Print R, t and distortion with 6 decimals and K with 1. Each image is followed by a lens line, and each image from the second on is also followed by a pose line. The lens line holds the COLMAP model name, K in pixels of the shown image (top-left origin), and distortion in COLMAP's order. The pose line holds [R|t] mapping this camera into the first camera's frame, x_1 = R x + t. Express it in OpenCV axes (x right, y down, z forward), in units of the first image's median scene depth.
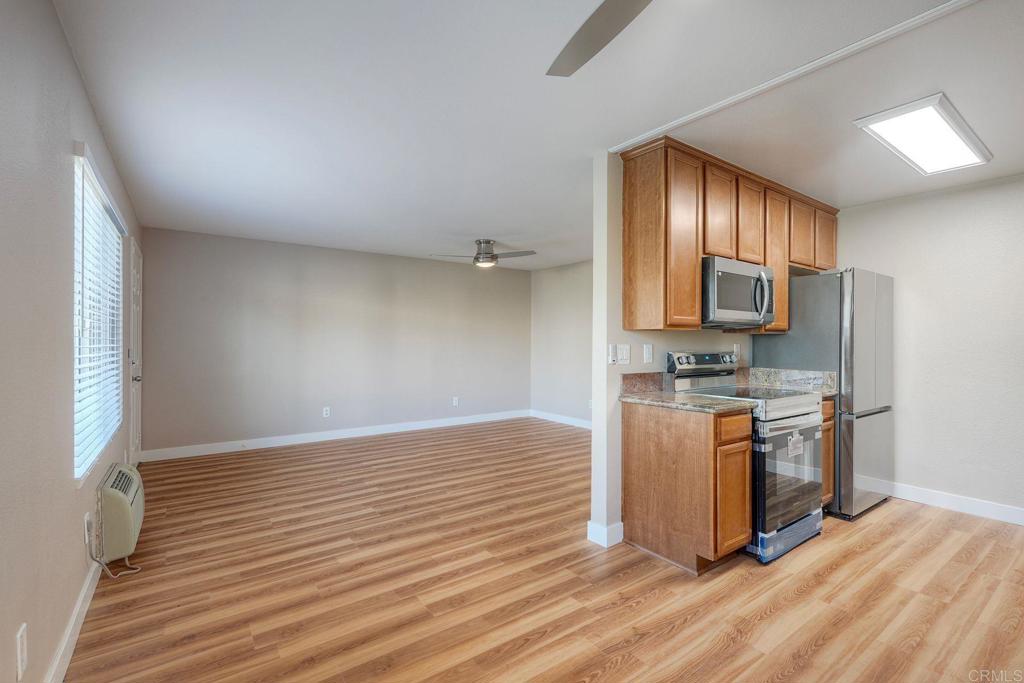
lens RADIAL K [[452.3, 0, 513.7], [0, 452.3, 343.0], [0, 0, 1]] dist [-0.001397, -0.000037]
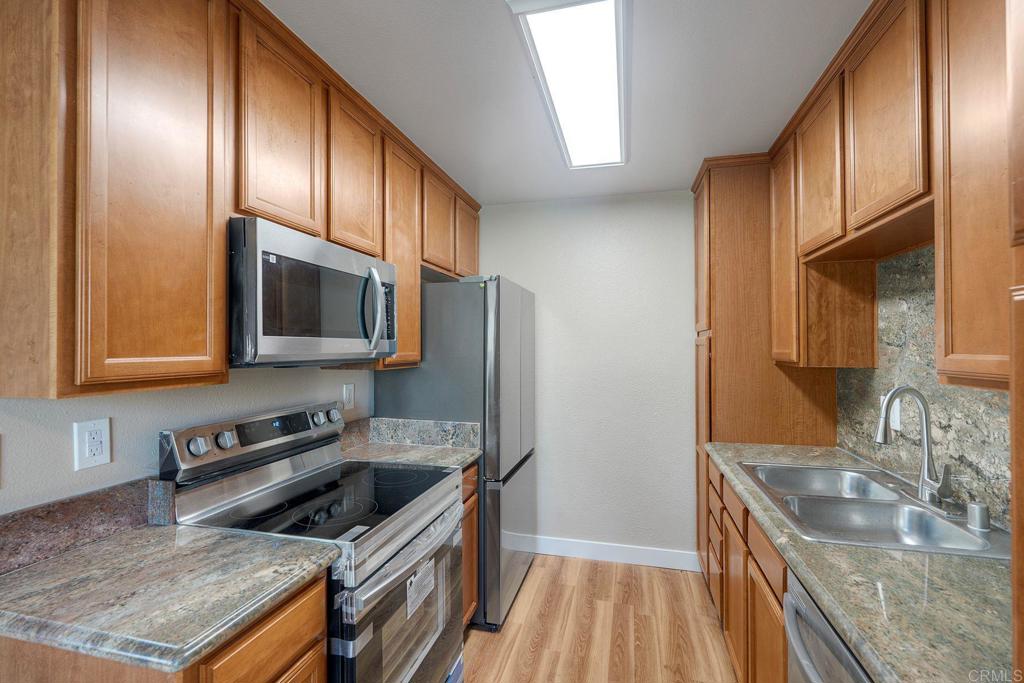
lens RADIAL K [[452.3, 0, 513.7], [0, 452.3, 343.0], [0, 0, 1]] dist [-0.001397, -0.000037]
pose [[0.765929, -0.001709, 0.642923, 0.308291], [0.007297, 0.999955, -0.006035, -0.055952], [-0.642883, 0.009314, 0.765907, 0.435151]]
